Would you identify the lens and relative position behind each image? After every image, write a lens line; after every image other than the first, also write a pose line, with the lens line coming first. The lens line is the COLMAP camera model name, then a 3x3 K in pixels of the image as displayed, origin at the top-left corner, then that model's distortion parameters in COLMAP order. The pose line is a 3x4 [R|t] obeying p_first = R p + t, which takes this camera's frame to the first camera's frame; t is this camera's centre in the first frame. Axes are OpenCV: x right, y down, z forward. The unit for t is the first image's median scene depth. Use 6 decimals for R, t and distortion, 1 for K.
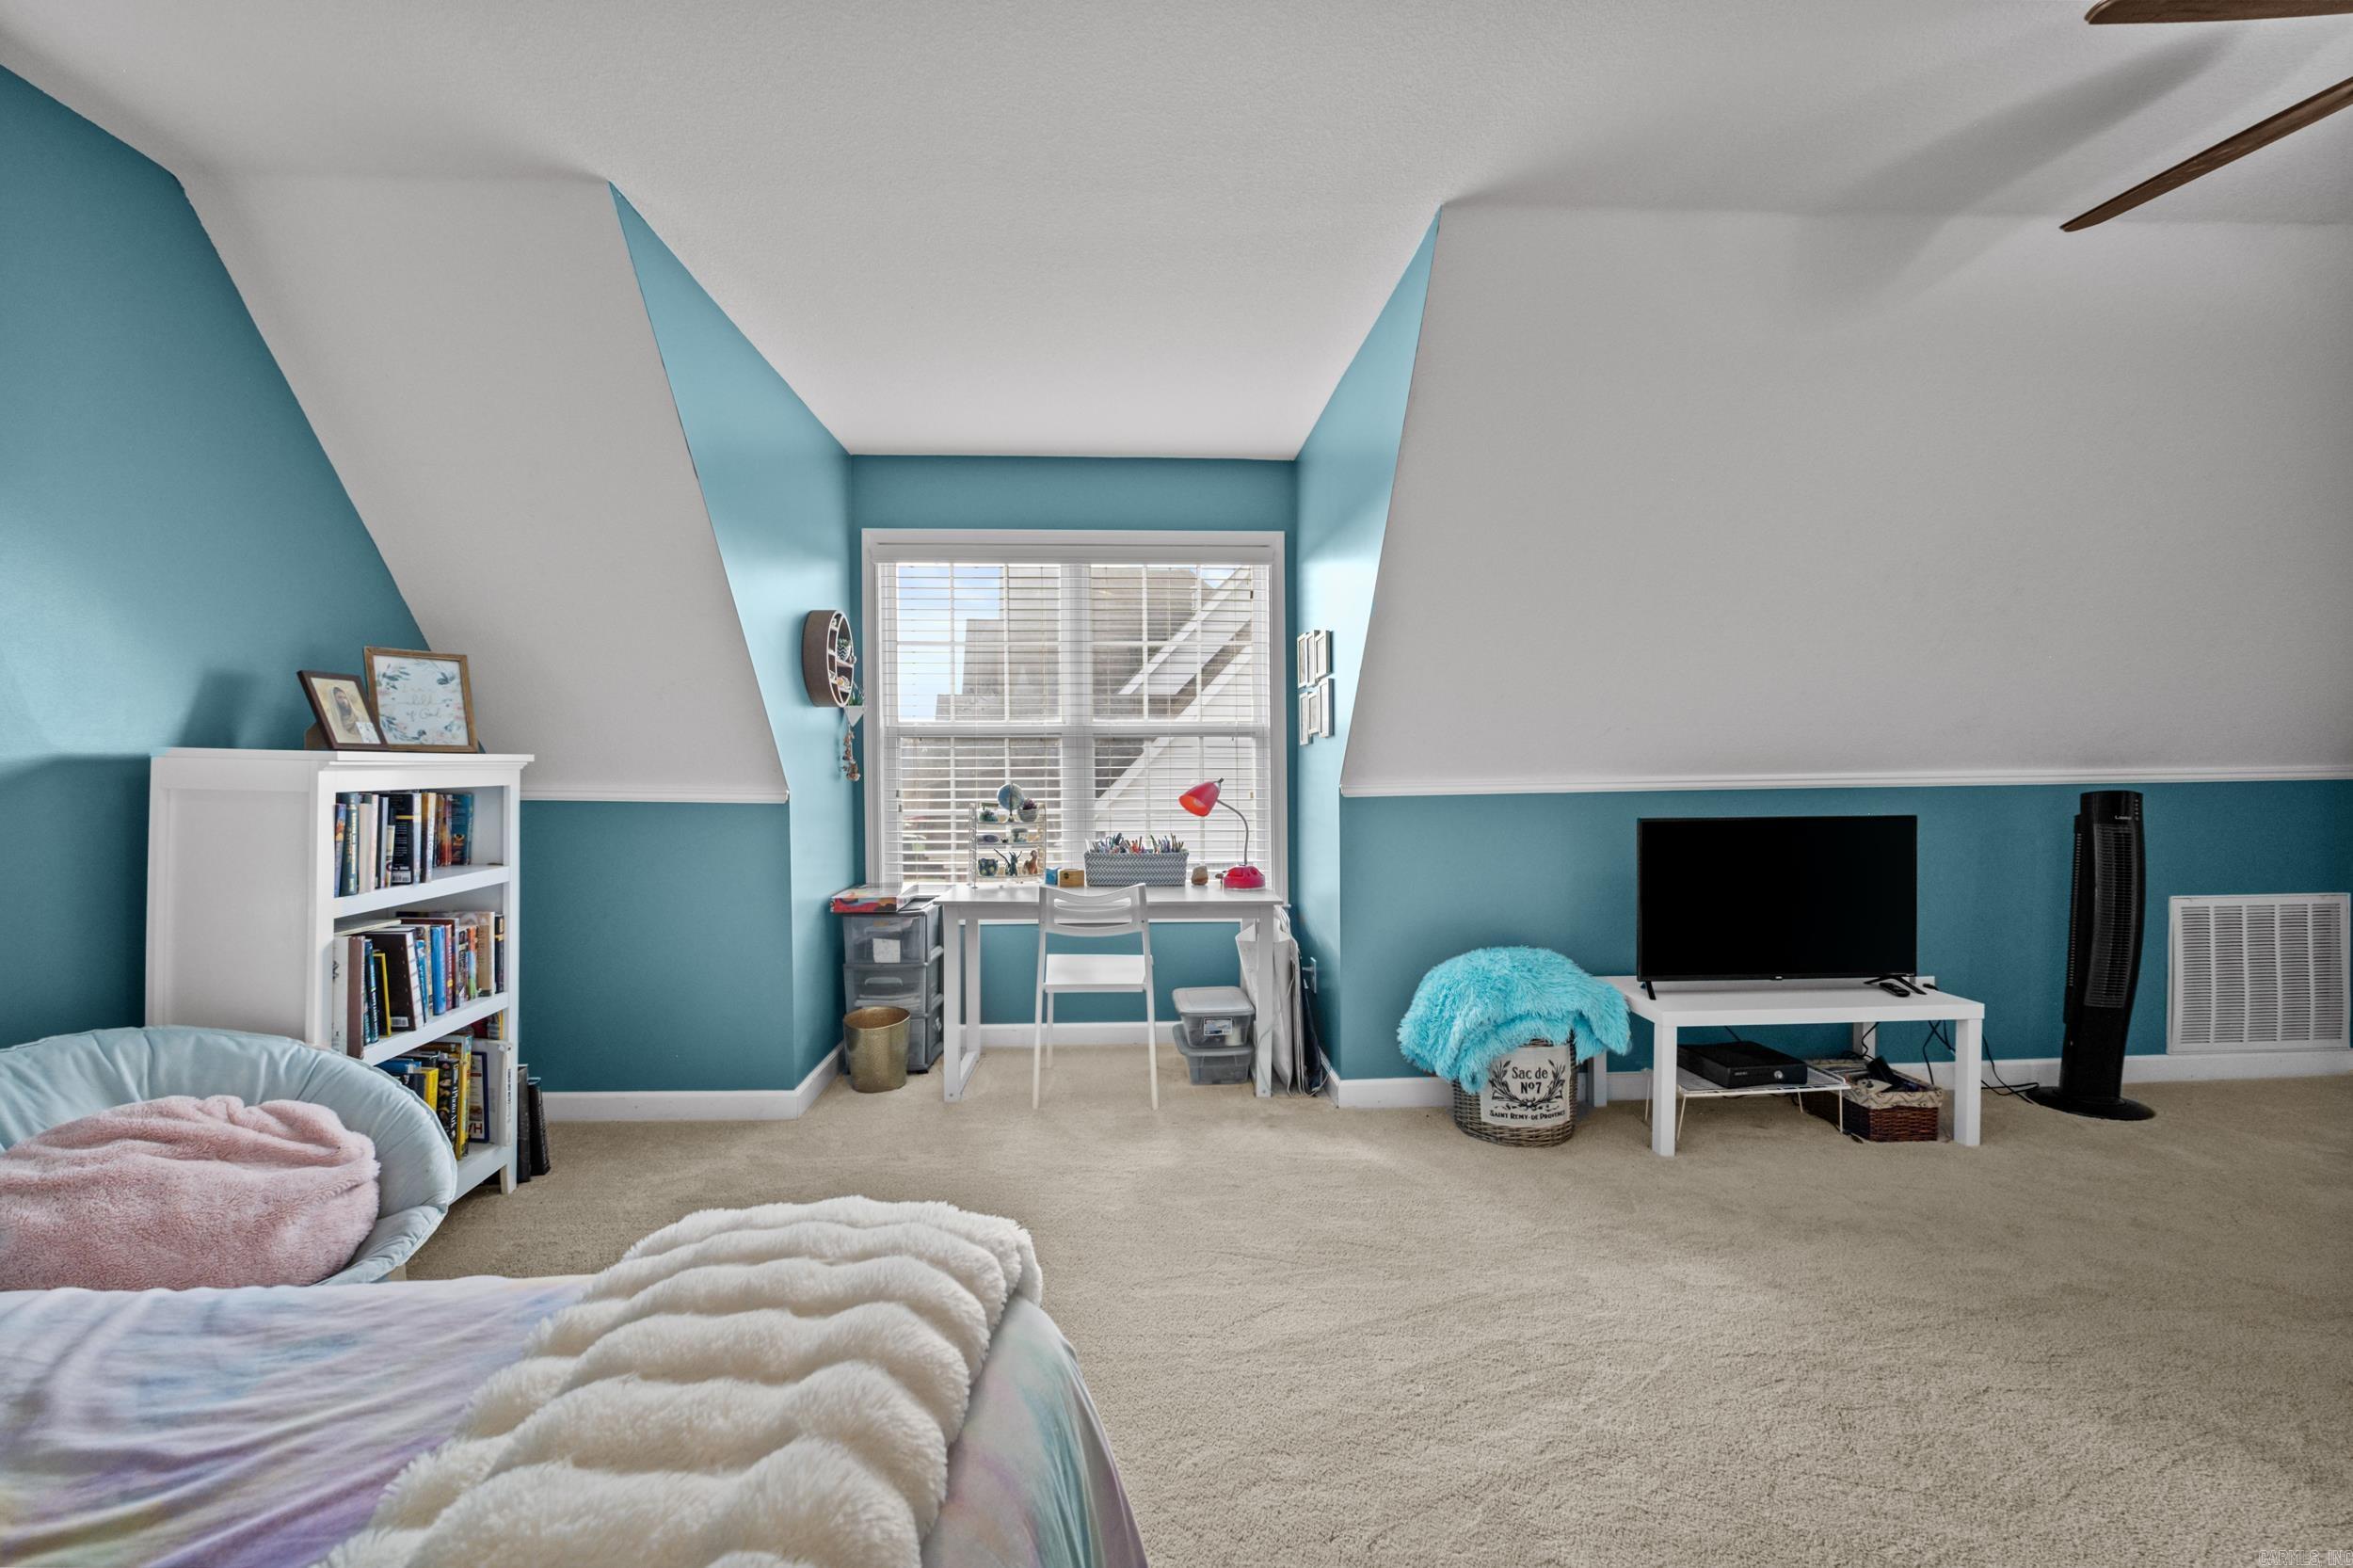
lens RADIAL K [[1027.5, 0, 1179.2], [0, 1027.5, 771.1], [0, 0, 1]] dist [-0.005155, -0.000460]
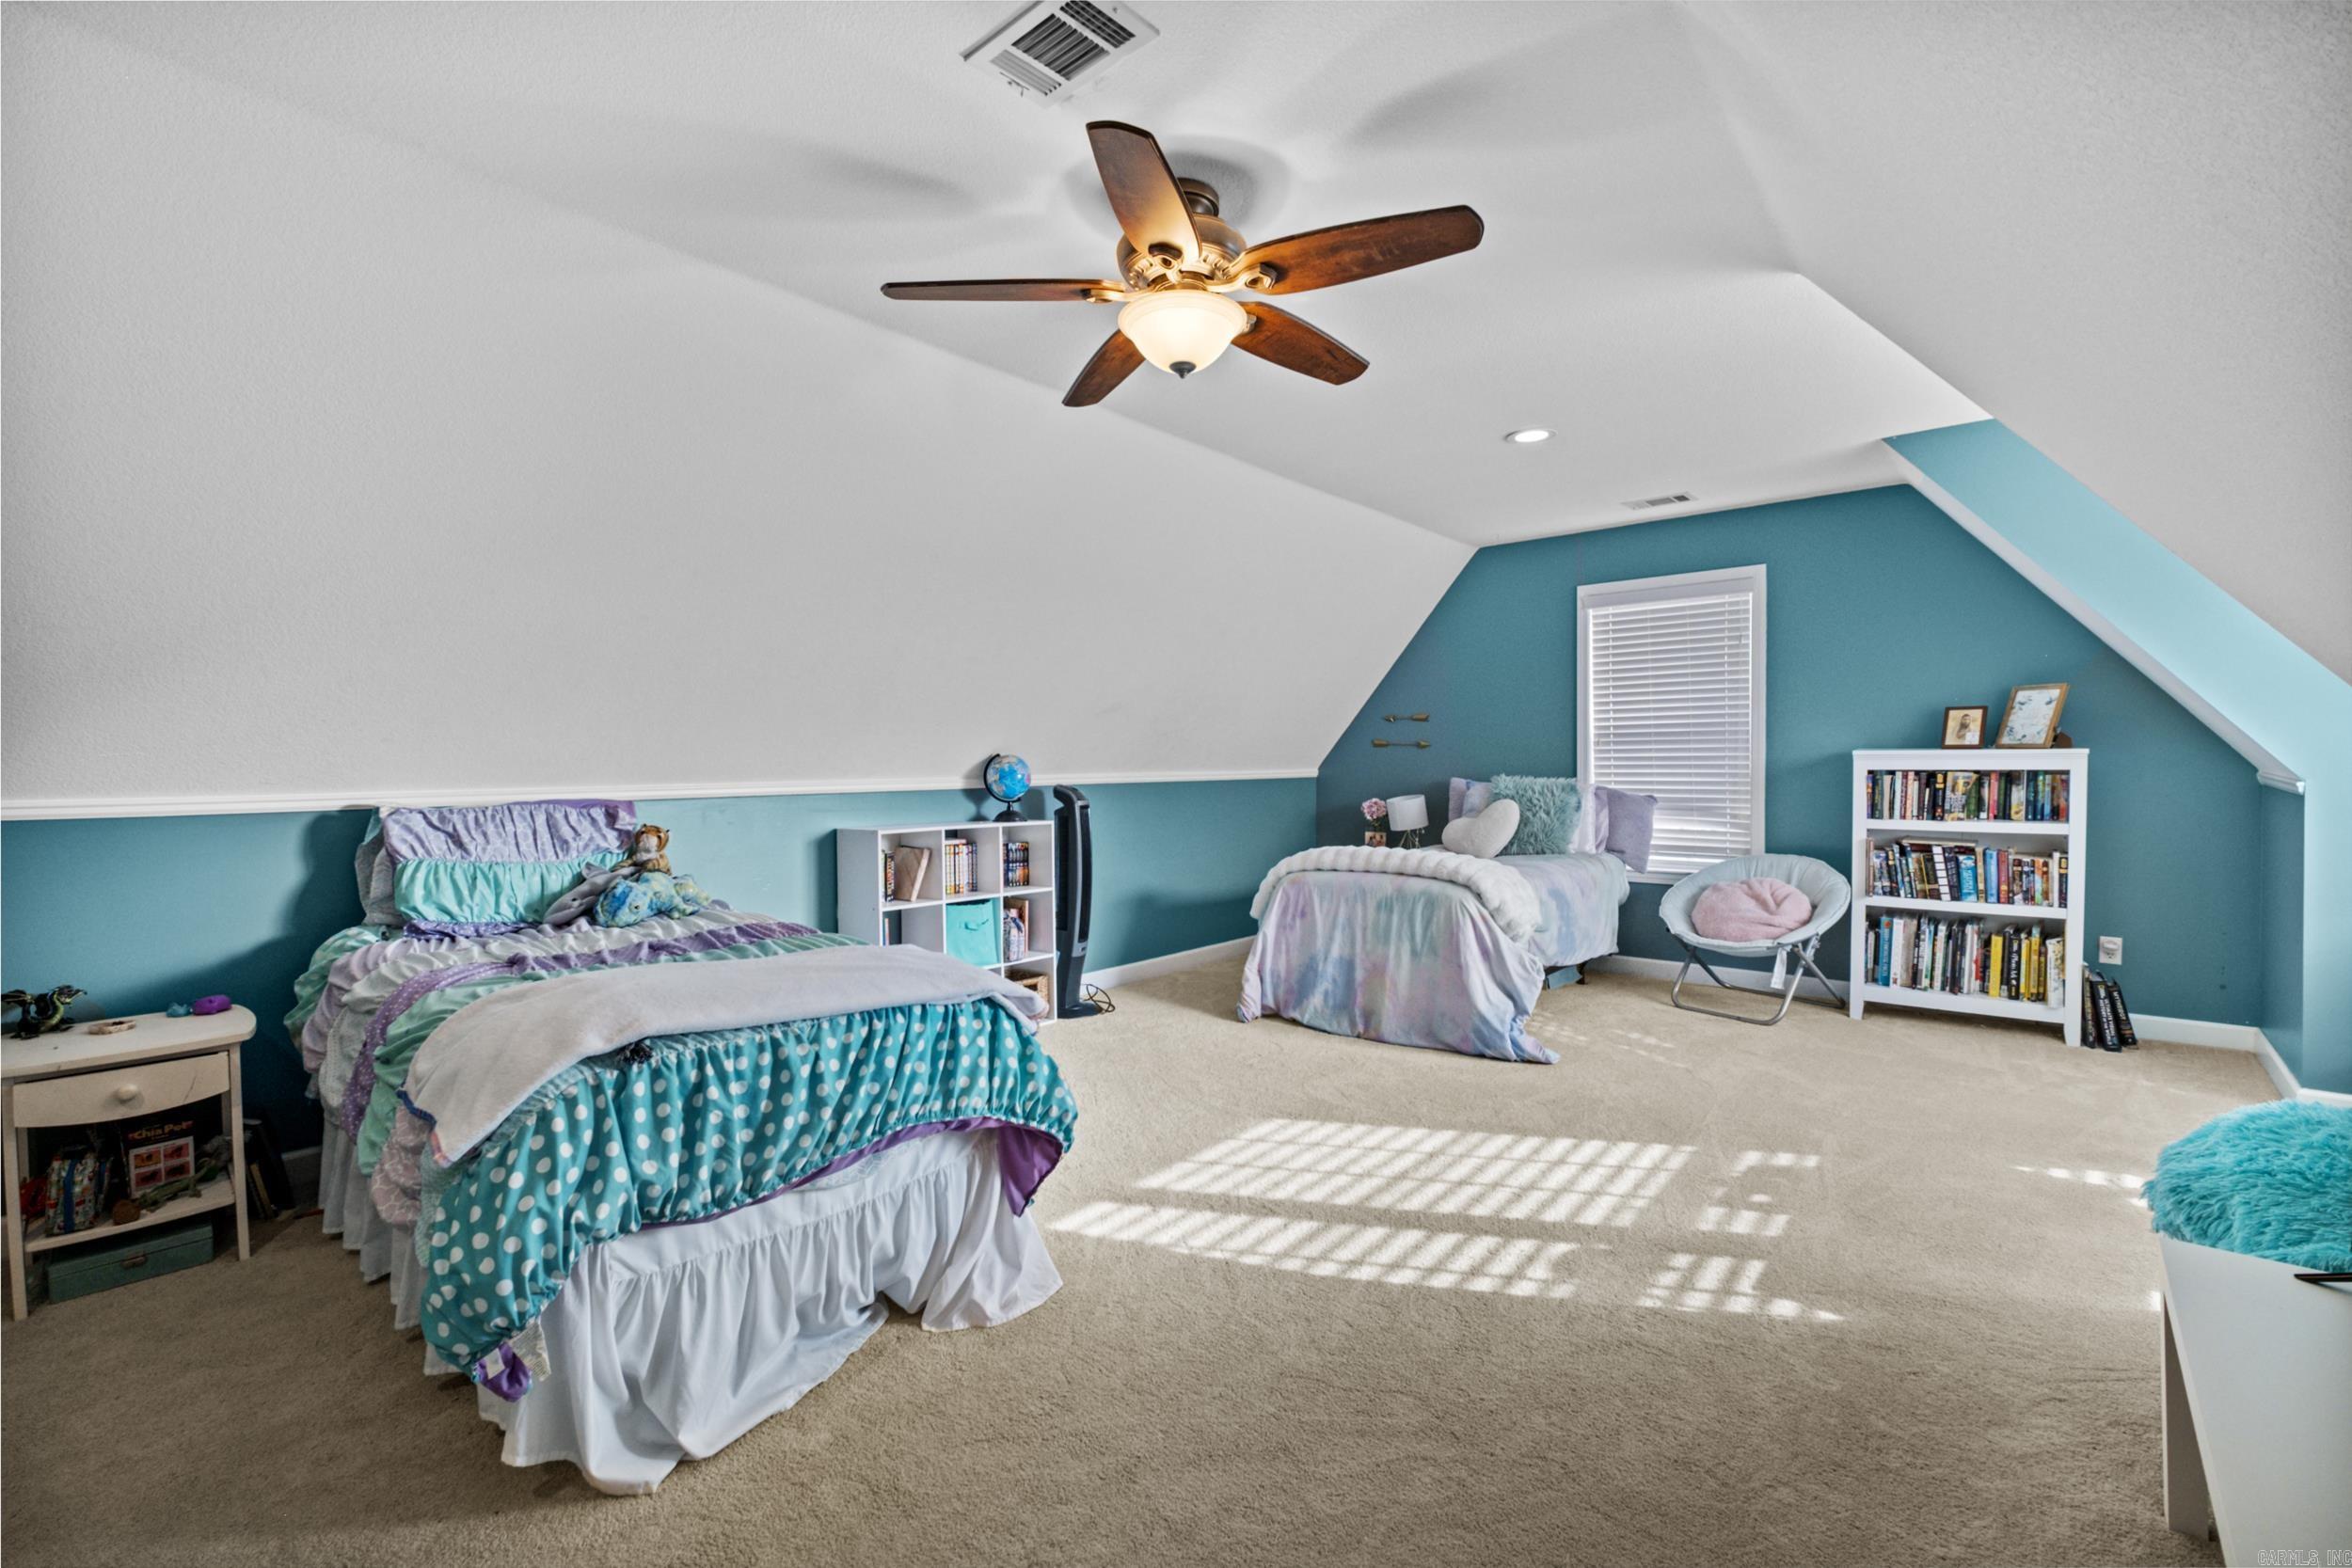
lens RADIAL K [[1027.0, 0, 1163.9], [0, 1027.0, 792.1], [0, 0, 1]] dist [-0.005155, -0.000460]
pose [[-0.690564, 0.034954, -0.722426, 1.339786], [0.006017, 0.999075, 0.042587, -0.024791], [0.723246, 0.025062, -0.690135, 1.088368]]
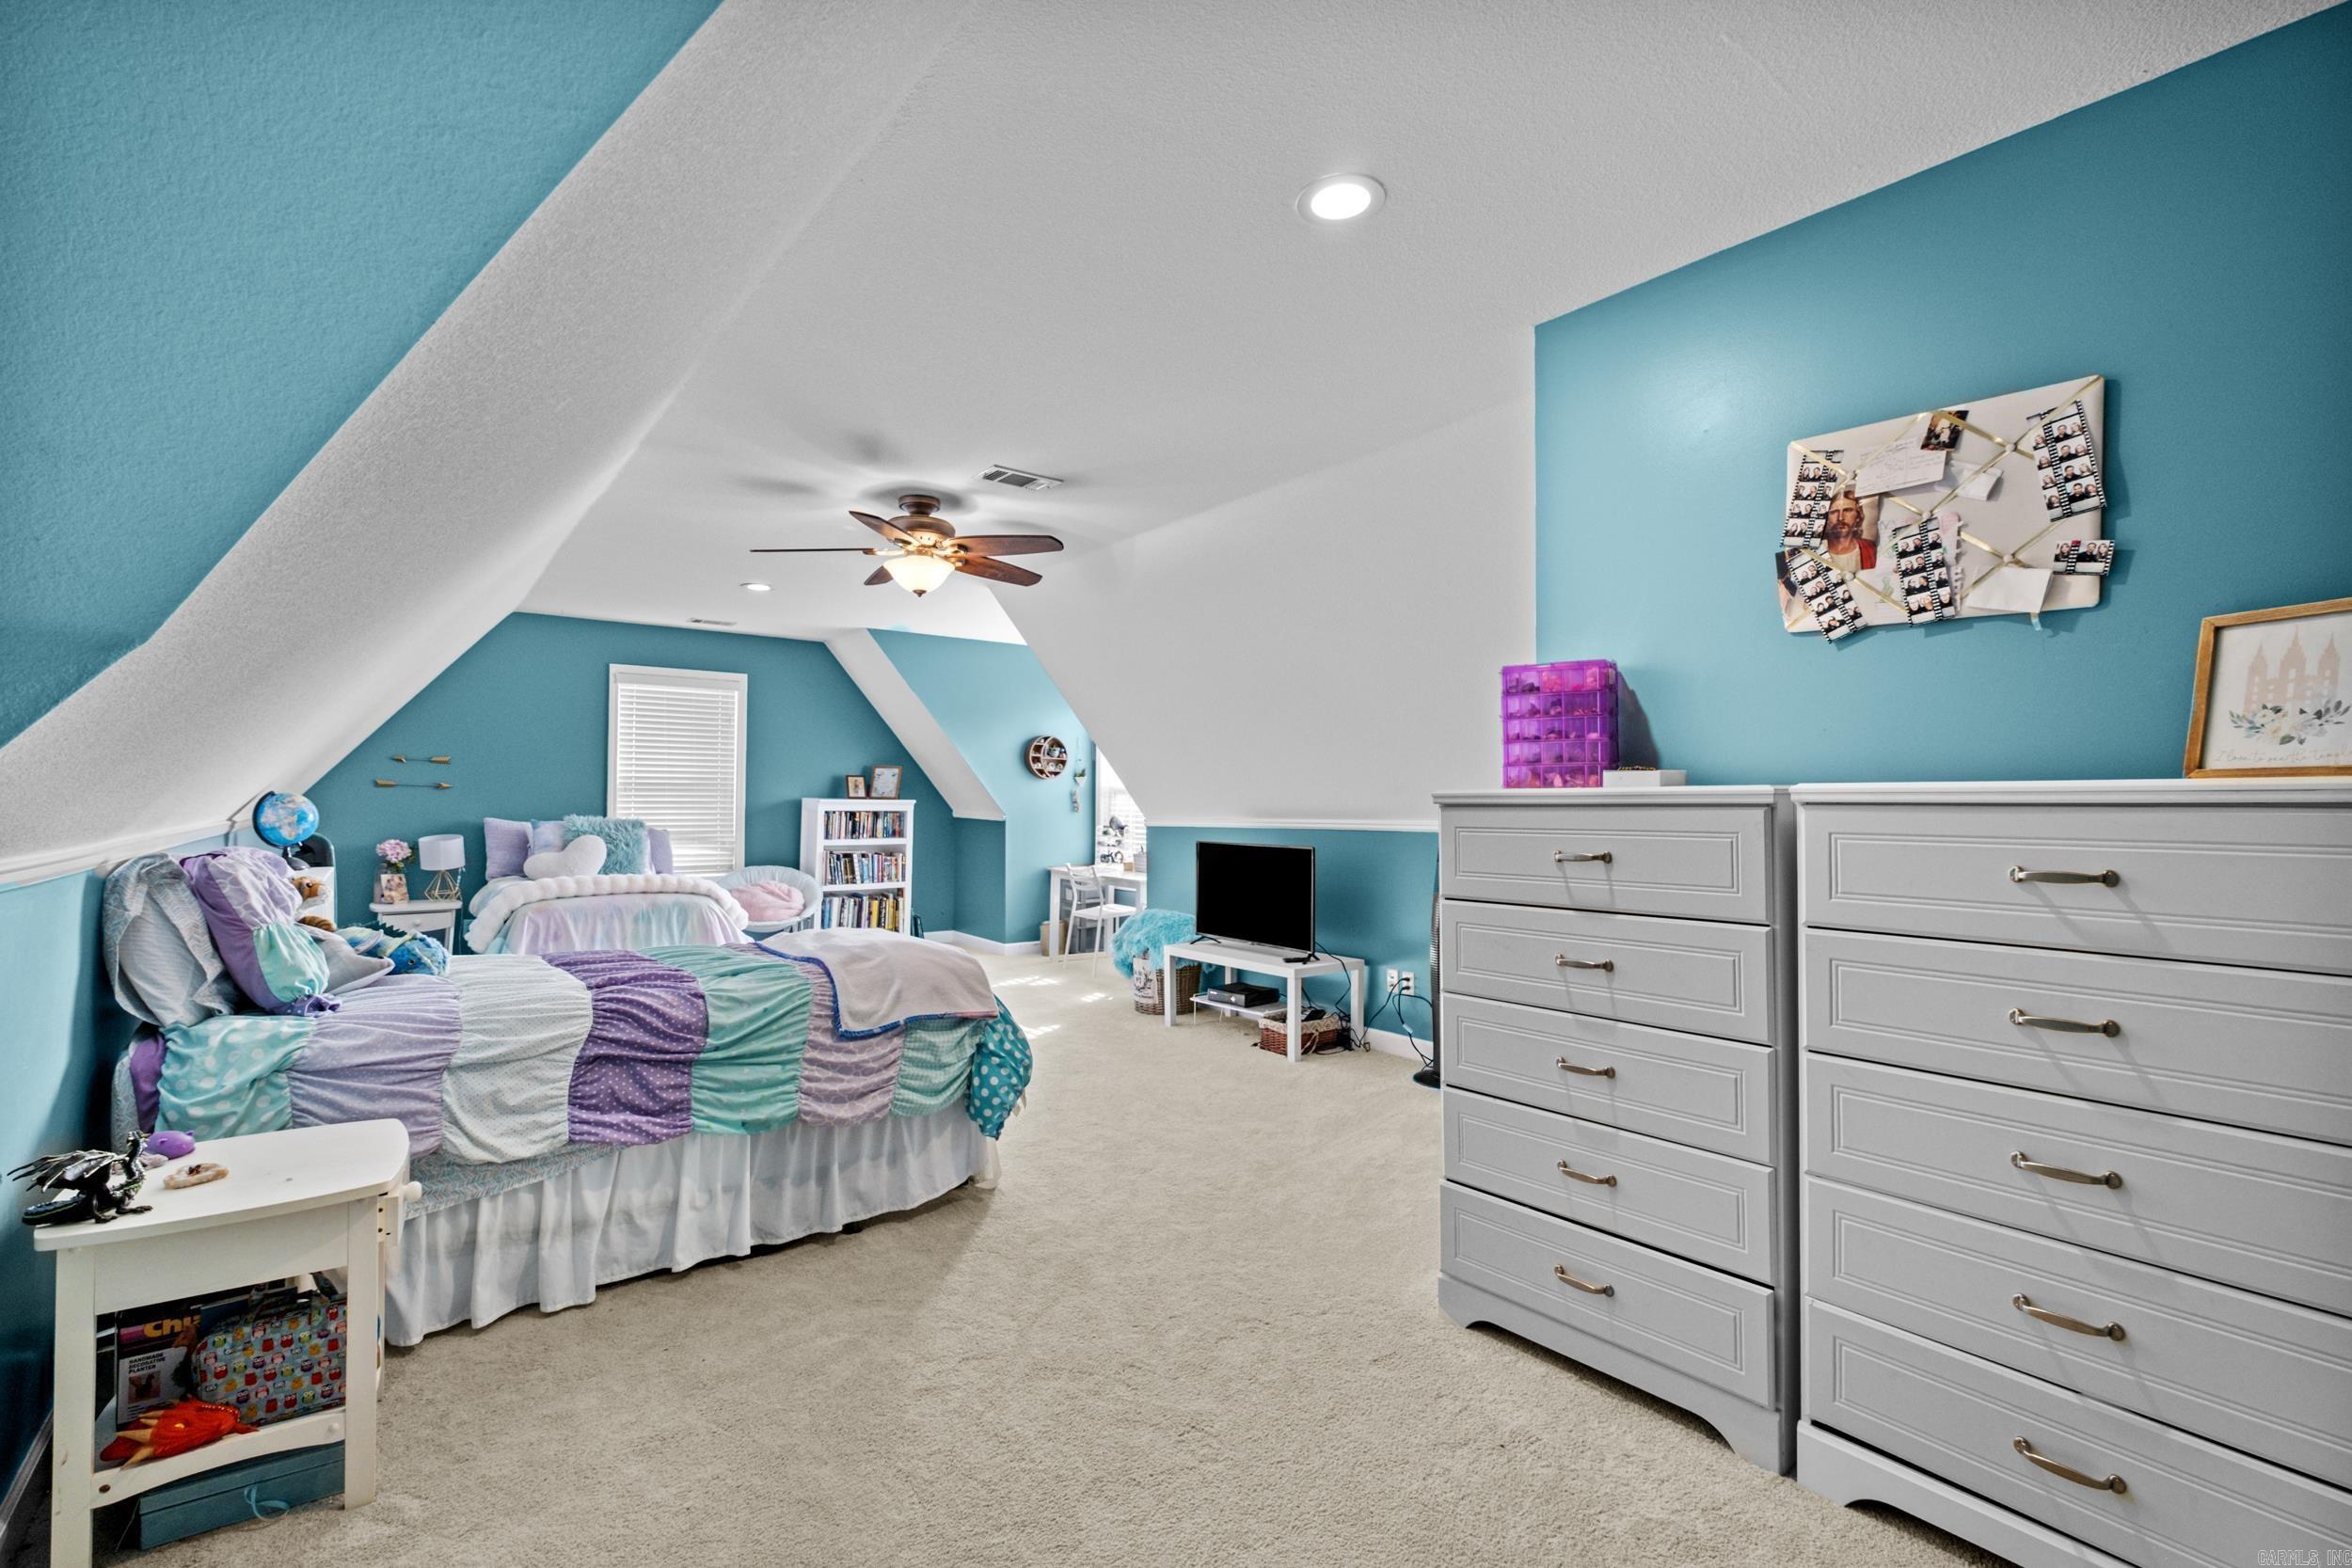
lens RADIAL K [[1027.0, 0, 1172.2], [0, 1027.0, 777.4], [0, 0, 1]] dist [-0.005155, -0.000460]
pose [[0.578205, -0.007282, -0.815859, 2.190362], [-0.019782, 0.999541, -0.022941, -0.028425], [0.815651, 0.029404, 0.577796, -0.075417]]
